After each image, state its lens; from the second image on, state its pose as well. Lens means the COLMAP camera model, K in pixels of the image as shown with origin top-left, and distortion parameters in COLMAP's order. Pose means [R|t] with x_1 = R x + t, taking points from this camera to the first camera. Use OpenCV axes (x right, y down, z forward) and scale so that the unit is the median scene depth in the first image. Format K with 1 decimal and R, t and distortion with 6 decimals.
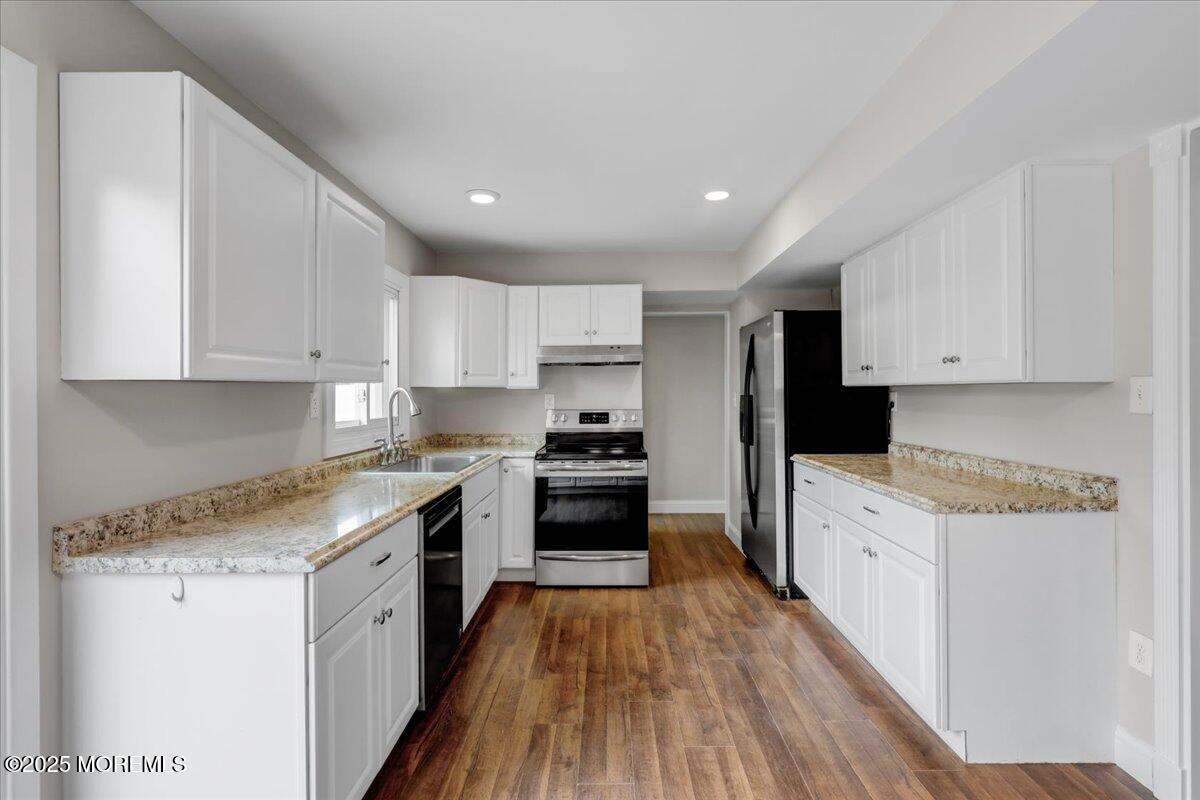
lens RADIAL K [[554.3, 0, 604.1], [0, 554.3, 392.2], [0, 0, 1]] dist [-0.005100, -0.000373]
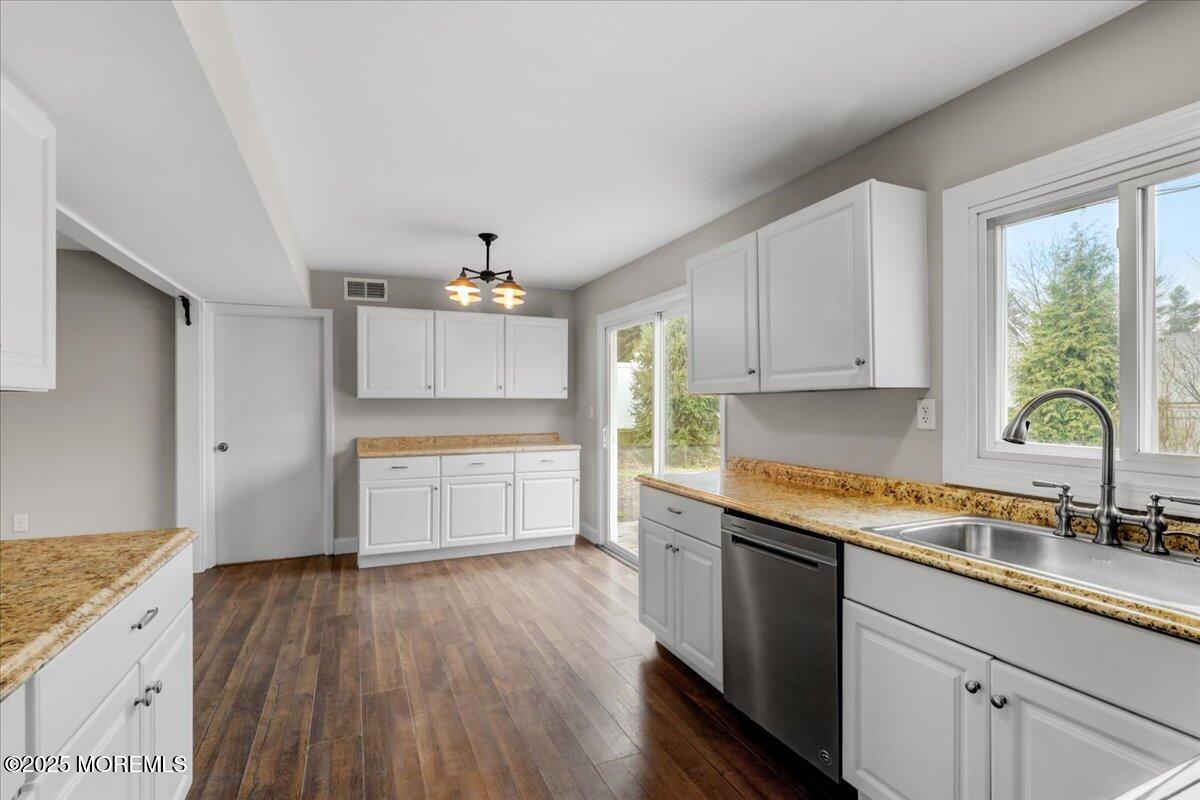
lens RADIAL K [[563.3, 0, 600.0], [0, 563.3, 400.0], [0, 0, 1]] dist [-0.002458, -0.000215]
pose [[-0.911993, 0.006020, -0.410161, 0.251346], [0.007276, 0.999972, -0.001501, -0.000233], [0.410141, -0.004354, -0.912012, 1.422817]]
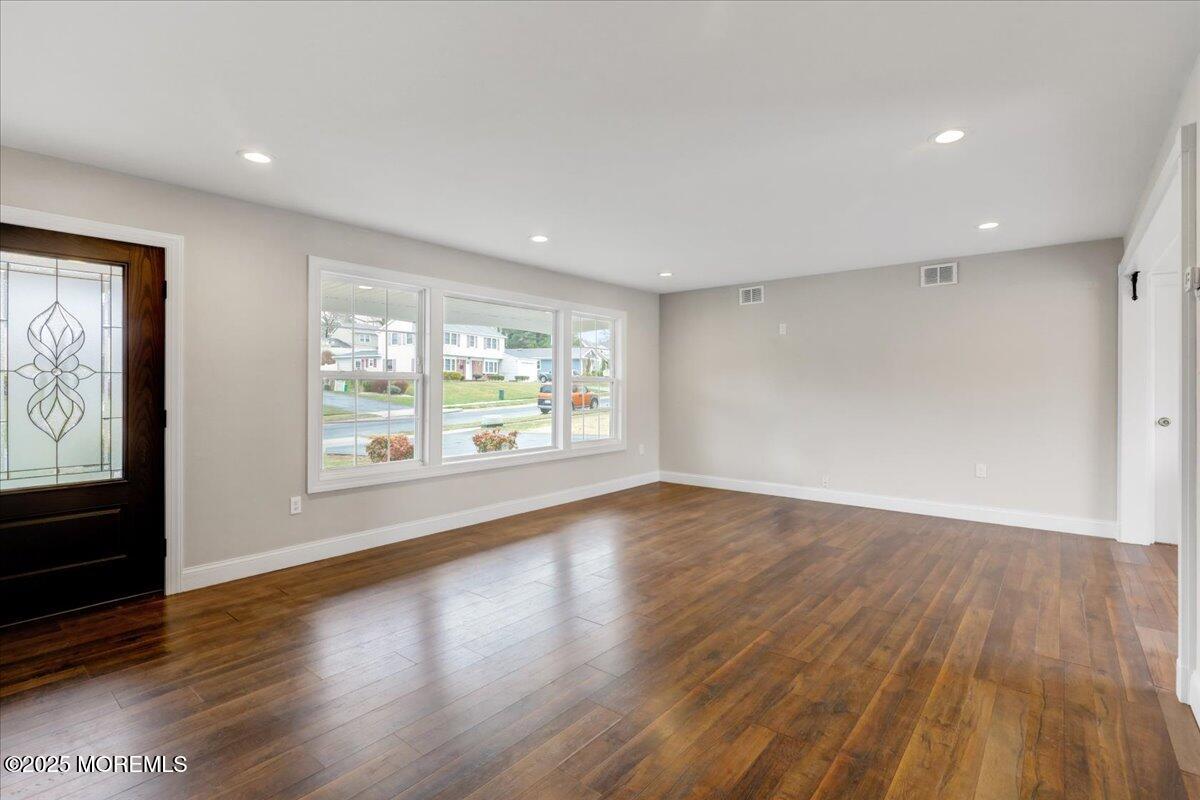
lens RADIAL K [[554.3, 0, 604.1], [0, 554.3, 392.2], [0, 0, 1]] dist [-0.005100, -0.000373]
pose [[-0.779089, -0.001625, 0.626912, 0.822879], [0.000197, 0.999996, 0.002838, 0.036329], [-0.626914, 0.002335, -0.779085, 1.680914]]
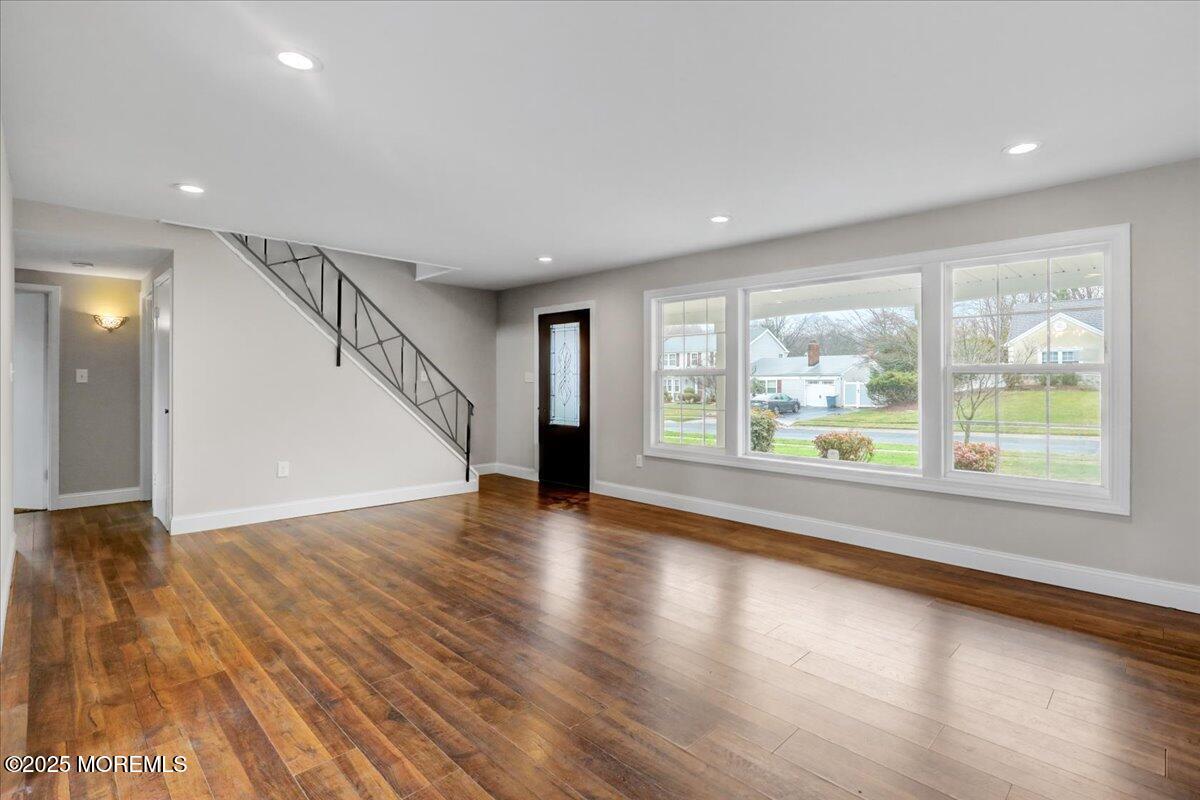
lens RADIAL K [[571.1, 0, 609.7], [0, 571.1, 375.3], [0, 0, 1]] dist [-0.001156, 0.000020]
pose [[0.695951, 0.012155, 0.717986, 0.696550], [-0.005687, 0.999919, -0.011415, 0.030864], [-0.718066, 0.003861, 0.695964, -0.254716]]
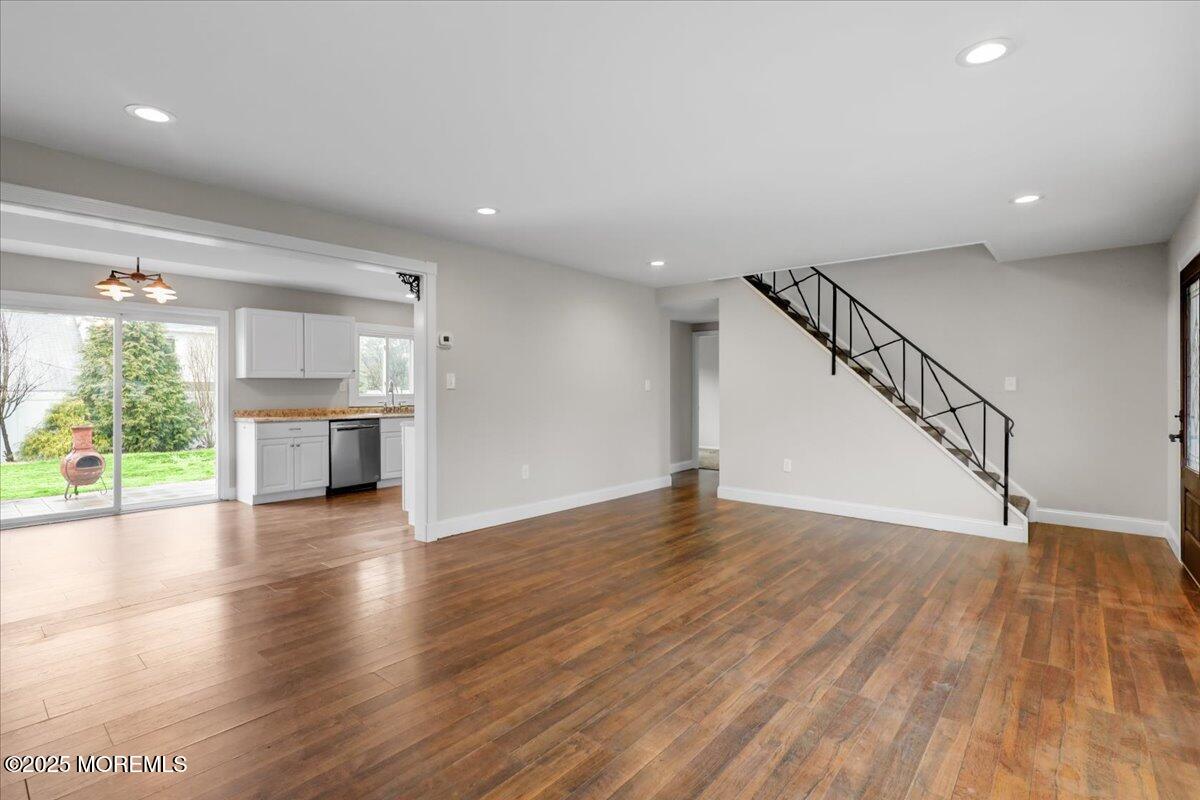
lens RADIAL K [[554.3, 0, 604.1], [0, 554.3, 392.2], [0, 0, 1]] dist [-0.005100, -0.000373]
pose [[0.771940, 0.003904, -0.635684, 2.023810], [0.000178, 0.999980, 0.006357, 0.030414], [0.635696, -0.005020, 0.771923, -0.275107]]
